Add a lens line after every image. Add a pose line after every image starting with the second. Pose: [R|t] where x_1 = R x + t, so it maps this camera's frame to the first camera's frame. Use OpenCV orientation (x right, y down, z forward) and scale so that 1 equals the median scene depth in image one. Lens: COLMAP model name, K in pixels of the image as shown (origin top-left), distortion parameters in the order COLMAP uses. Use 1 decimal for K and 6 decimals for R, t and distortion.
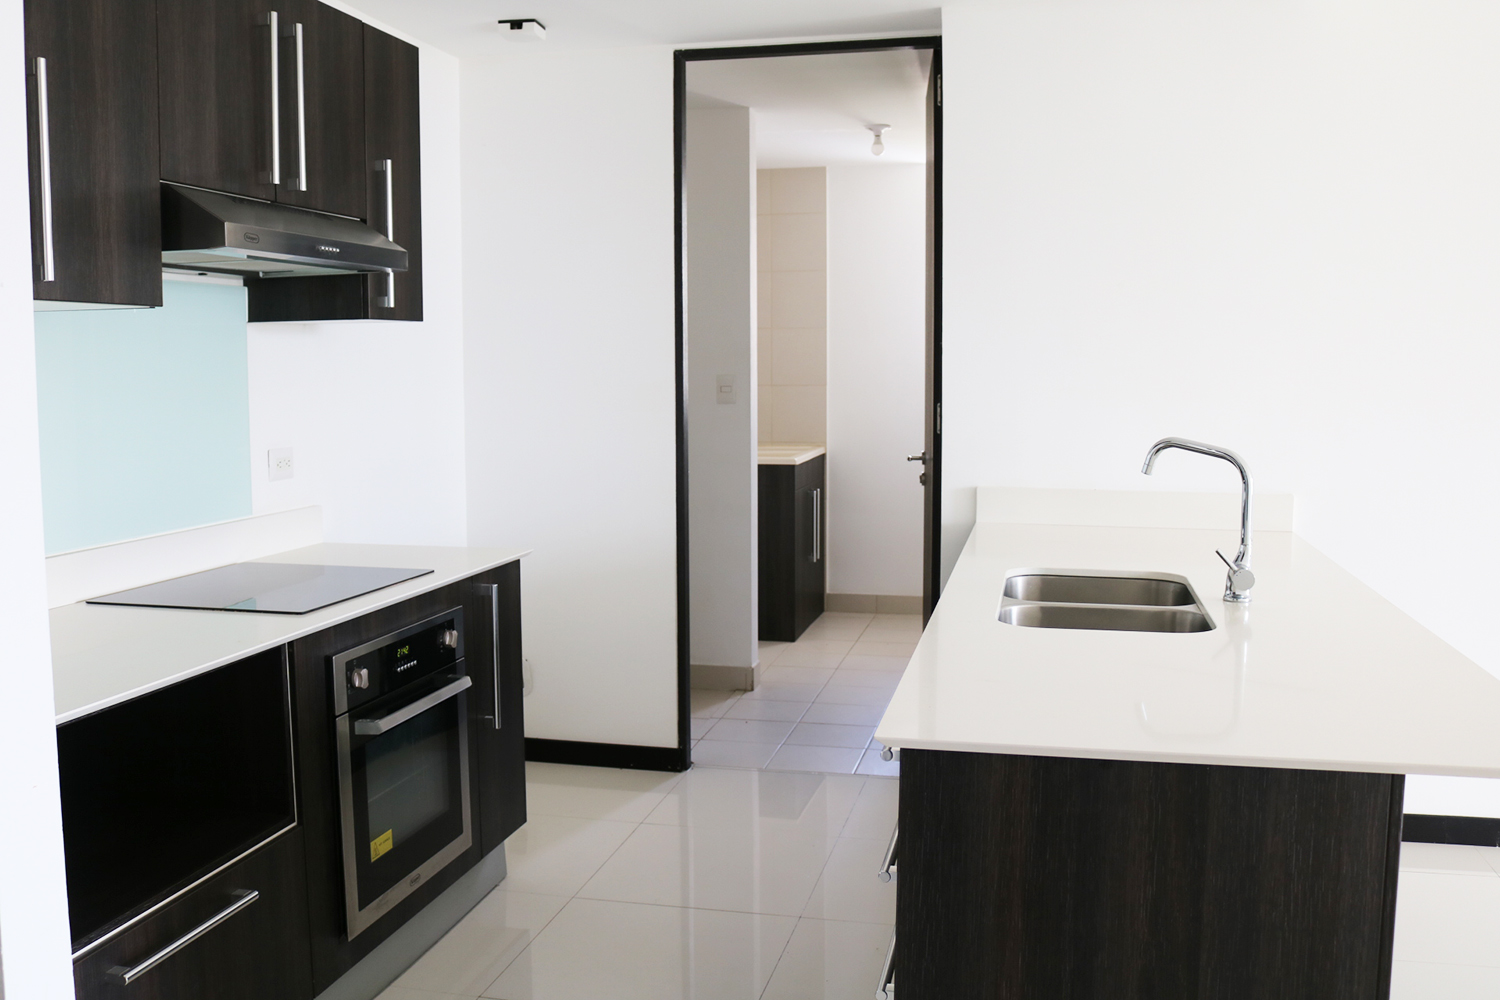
lens RADIAL K [[1393.3, 0, 750.0], [0, 1393.3, 500.0], [0, 0, 1]] dist [-0.076442, 0.006170]
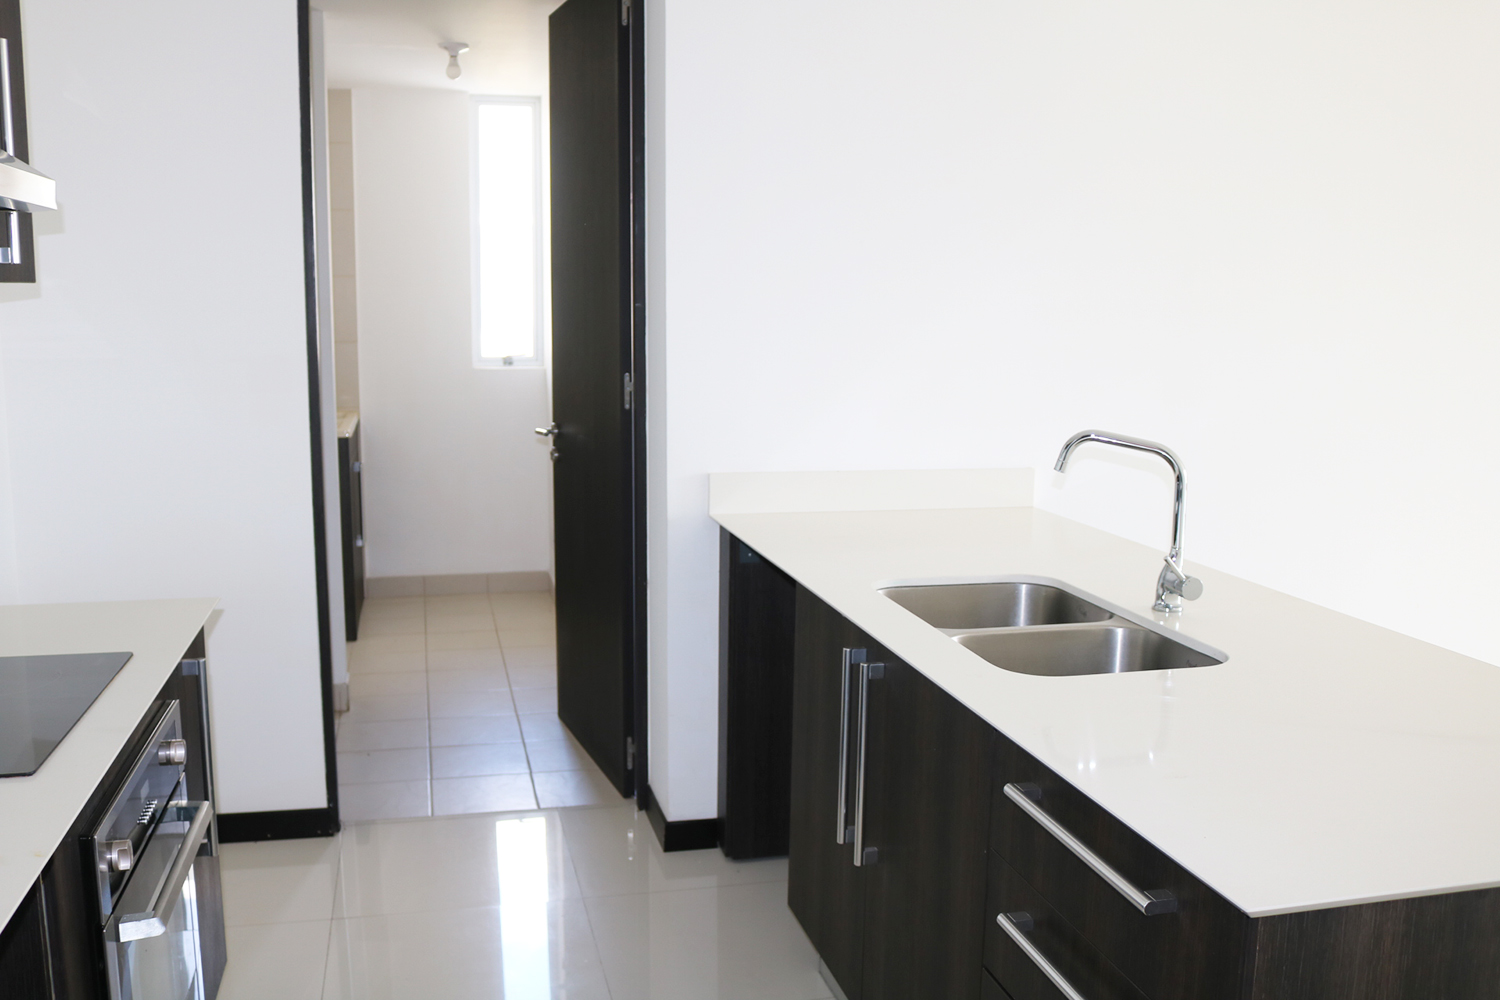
lens RADIAL K [[1393.3, 0, 750.0], [0, 1393.3, 500.0], [0, 0, 1]] dist [-0.076442, 0.006170]
pose [[0.902045, -0.055843, 0.428014, -0.163478], [0.036491, 0.997912, 0.053293, -0.033596], [-0.430096, -0.032454, 0.902200, 0.176877]]
